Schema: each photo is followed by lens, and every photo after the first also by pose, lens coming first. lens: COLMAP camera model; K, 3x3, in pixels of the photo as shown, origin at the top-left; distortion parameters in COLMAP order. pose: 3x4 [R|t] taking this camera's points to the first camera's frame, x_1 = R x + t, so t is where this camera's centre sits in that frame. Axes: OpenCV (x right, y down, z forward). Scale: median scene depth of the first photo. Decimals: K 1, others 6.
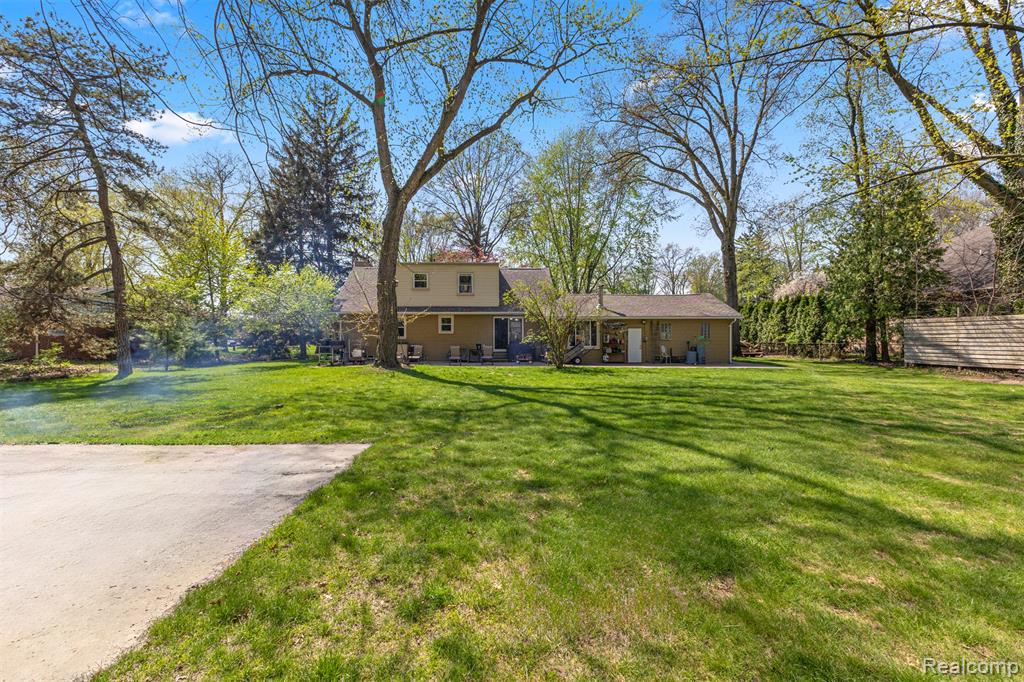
lens RADIAL K [[459.4, 0, 519.1], [0, 459.4, 342.8], [0, 0, 1]] dist [0.015757, 0.000166]
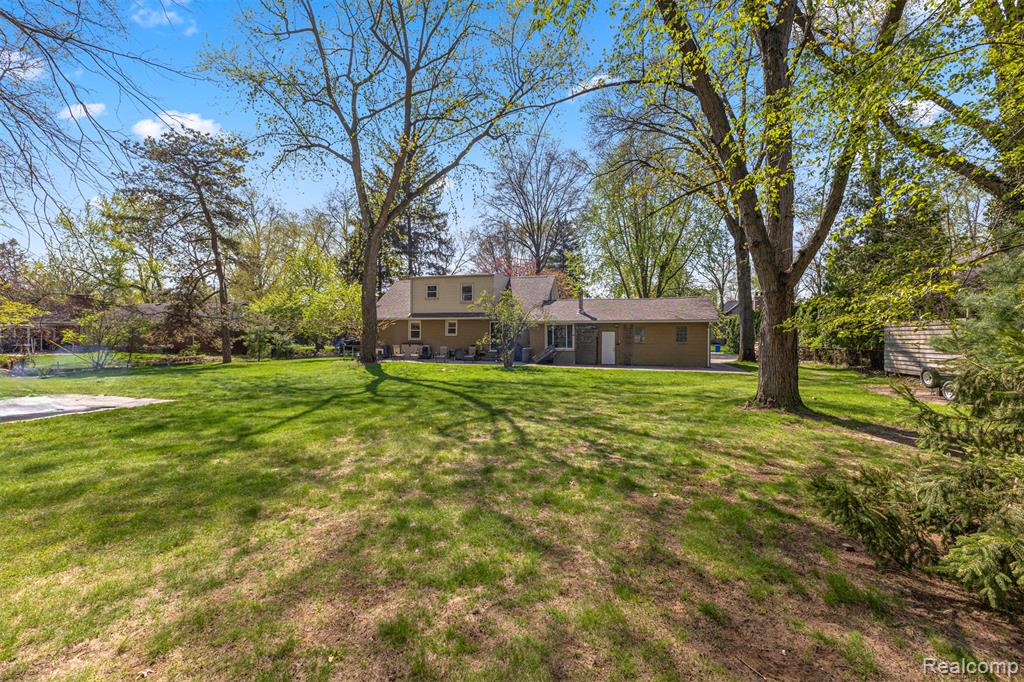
lens RADIAL K [[459.4, 0, 507.1], [0, 459.4, 345.1], [0, 0, 1]] dist [0.015757, 0.000166]
pose [[0.944377, 0.010715, -0.328690, 0.379422], [-0.008309, 0.999927, 0.008724, -0.007650], [0.328760, -0.005507, 0.944398, -0.072420]]
